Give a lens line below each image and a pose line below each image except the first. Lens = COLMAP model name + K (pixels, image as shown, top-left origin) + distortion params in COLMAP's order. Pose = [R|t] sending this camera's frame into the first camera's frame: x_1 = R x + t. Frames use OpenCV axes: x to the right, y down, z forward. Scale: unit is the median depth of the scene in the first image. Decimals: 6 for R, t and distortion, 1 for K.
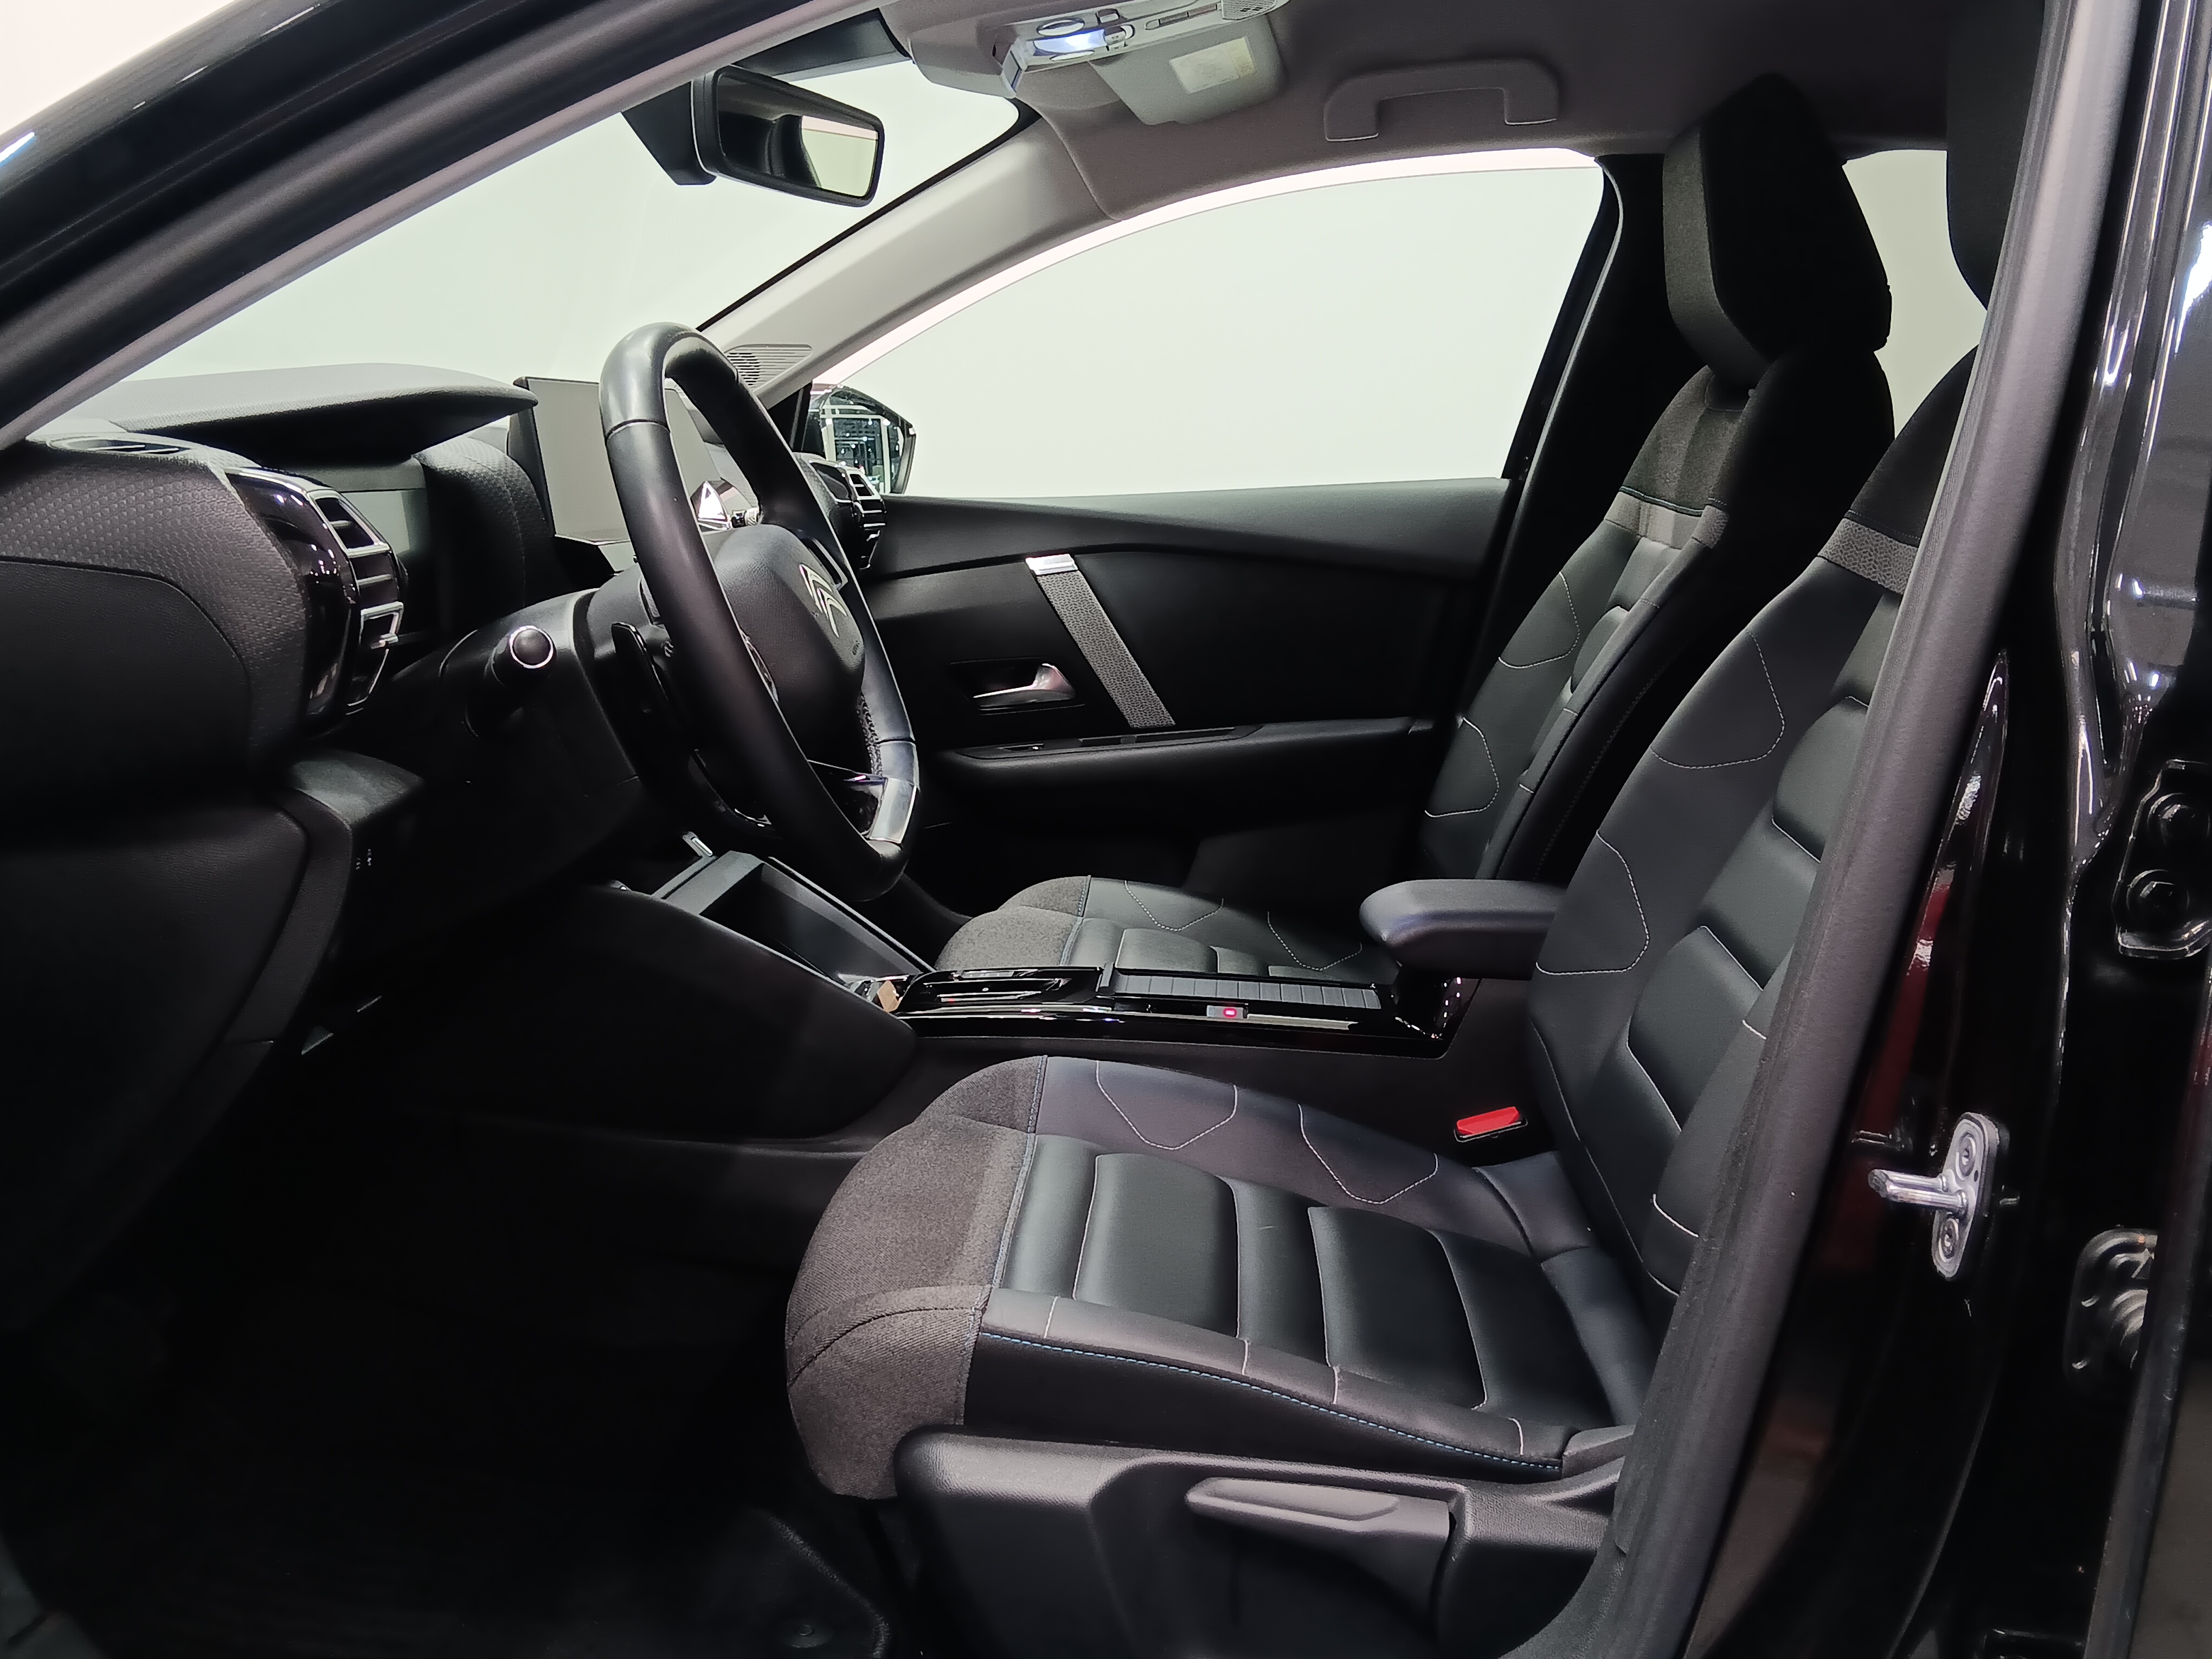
lens RADIAL K [[2703.0, 0, 1105.1], [0, 2703.0, 835.4], [0, 0, 1]] dist [-0.000032, 0.000000]
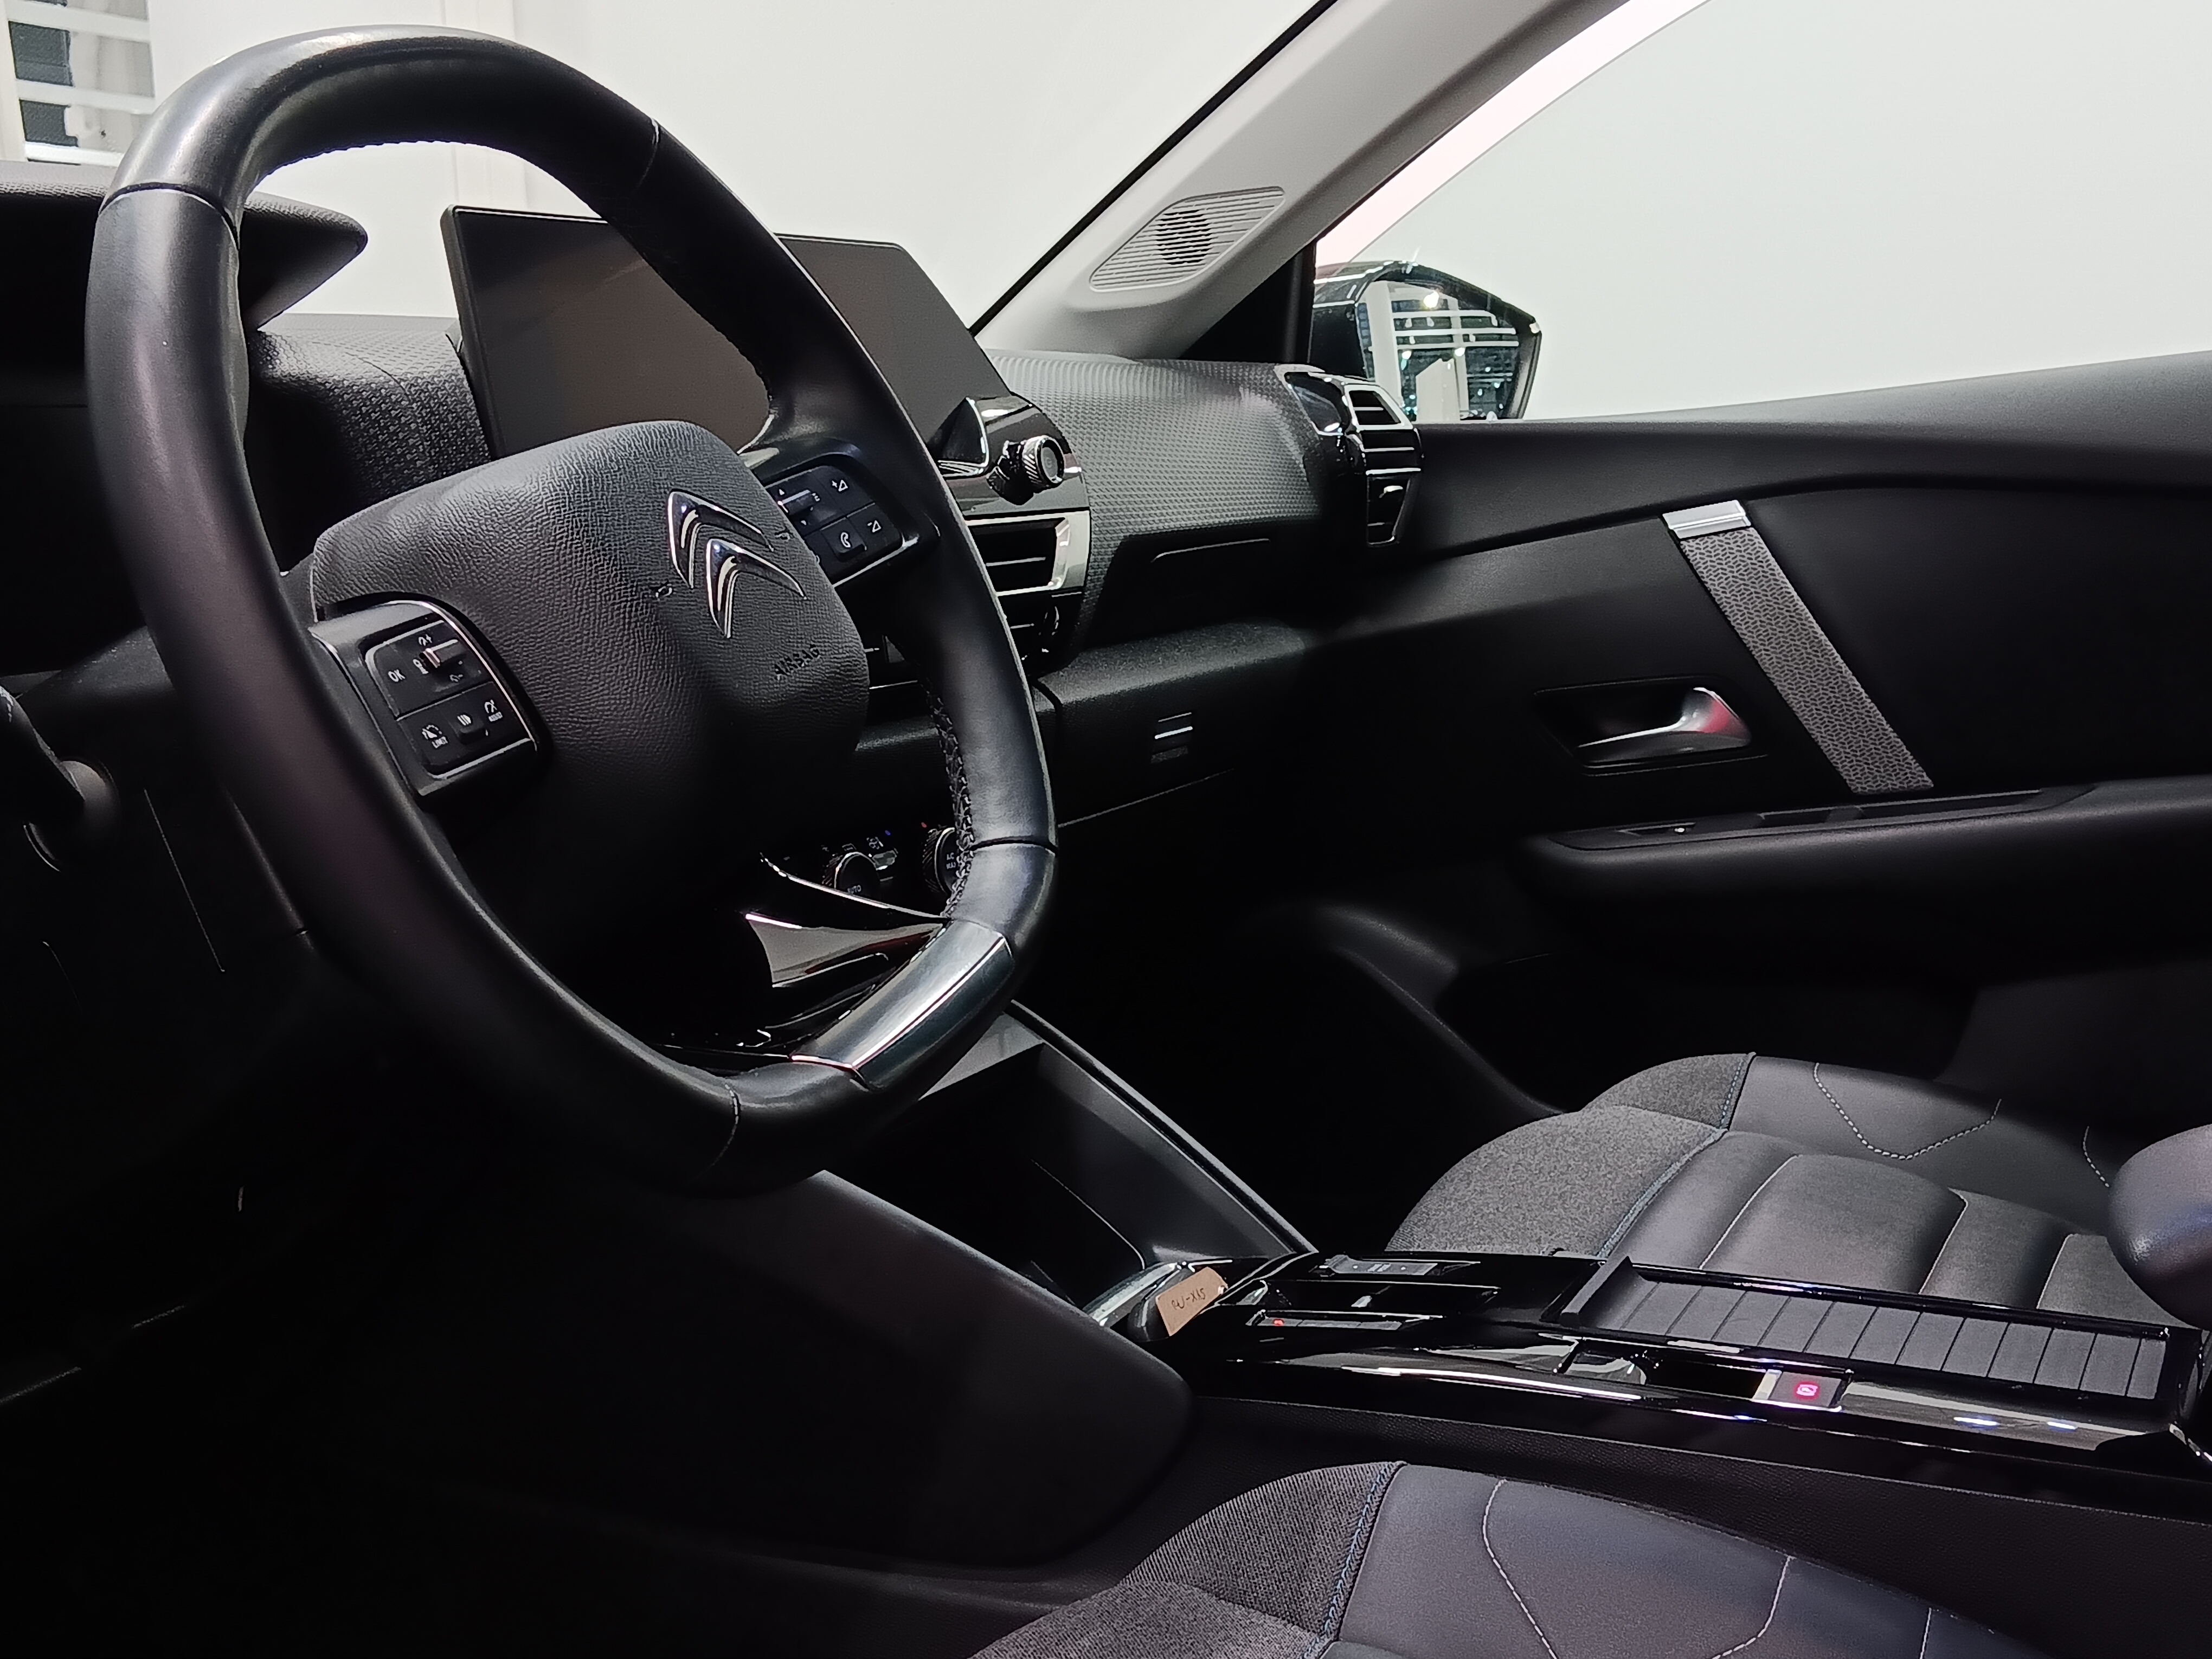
lens RADIAL K [[2703.0, 0, 1104.7], [0, 2703.0, 811.4], [0, 0, 1]] dist [-0.000032, 0.000000]
pose [[0.901501, -0.014037, -0.432549, 0.116350], [0.001518, 0.999570, -0.029274, -0.019426], [0.432774, 0.025734, 0.901135, 0.413270]]
